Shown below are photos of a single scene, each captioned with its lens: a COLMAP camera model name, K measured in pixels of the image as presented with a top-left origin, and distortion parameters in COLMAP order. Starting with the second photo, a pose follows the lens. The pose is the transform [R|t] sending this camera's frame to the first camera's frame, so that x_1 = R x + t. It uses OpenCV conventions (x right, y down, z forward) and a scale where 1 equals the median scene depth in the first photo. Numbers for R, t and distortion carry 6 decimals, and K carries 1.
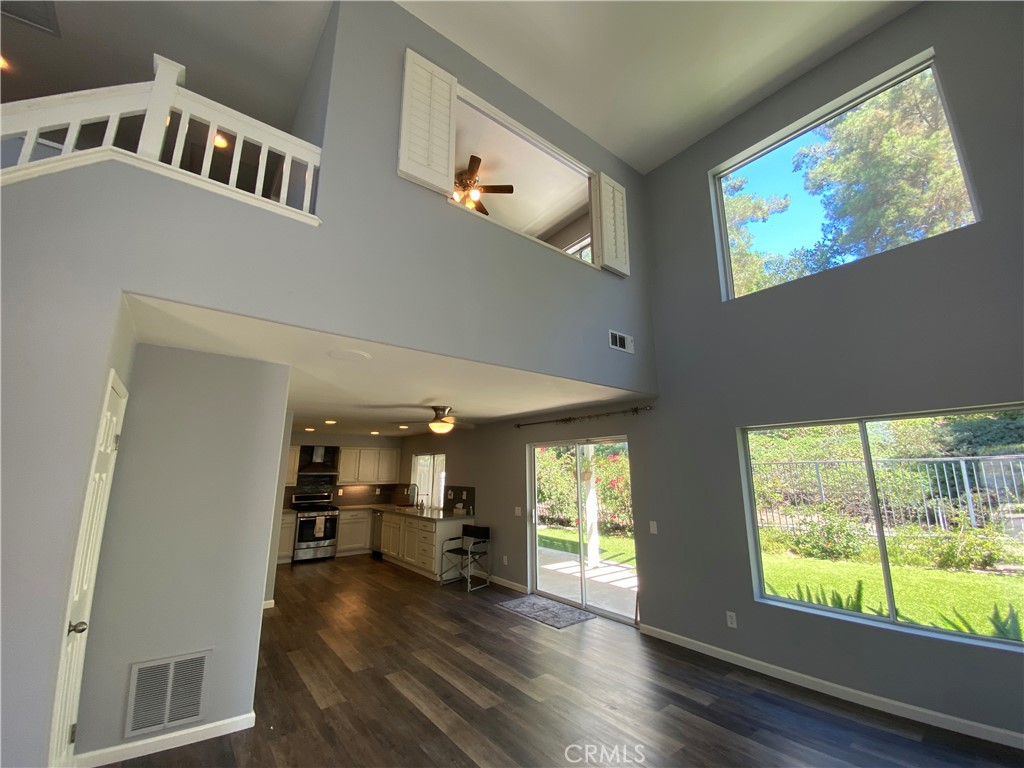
lens RADIAL K [[420.8, 0, 512.0], [0, 420.8, 384.0], [0, 0, 1]] dist [0.027676, -0.025226]
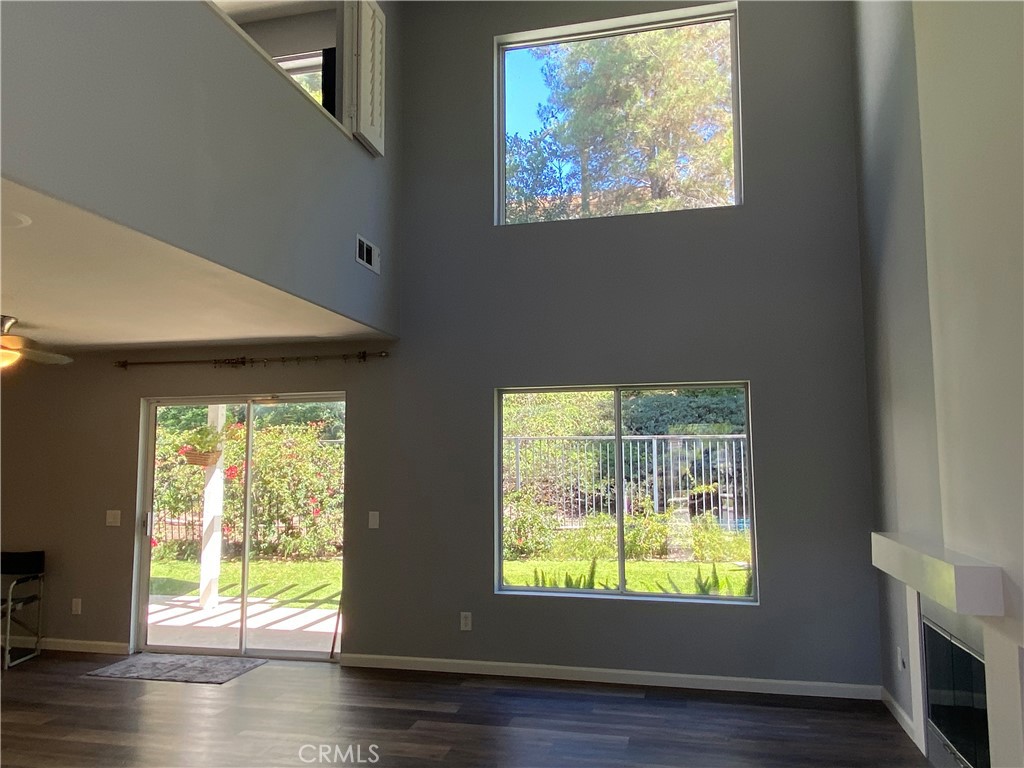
lens RADIAL K [[813.8, 0, 513.1], [0, 813.8, 391.6], [0, 0, 1]] dist [0.011179, -0.005460]
pose [[0.768564, 0.052006, 0.637656, -0.328132], [-0.125740, 0.989530, 0.070850, -0.003382], [-0.627295, -0.134632, 0.767056, -0.151818]]
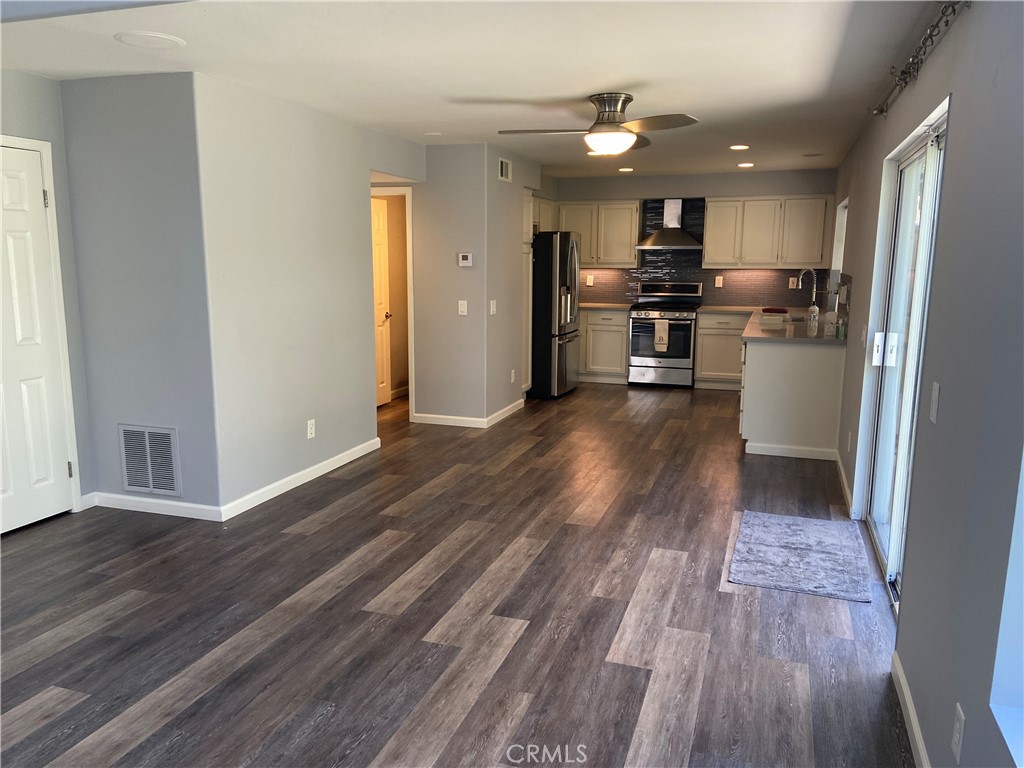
lens RADIAL K [[776.5, 0, 512.0], [0, 776.5, 384.0], [0, 0, 1]] dist [0.083984, -0.001661]
pose [[0.555010, 0.141239, -0.819765, 0.563922], [0.163662, 0.947678, 0.274083, 0.107039], [0.815585, -0.286283, 0.502855, 0.416410]]
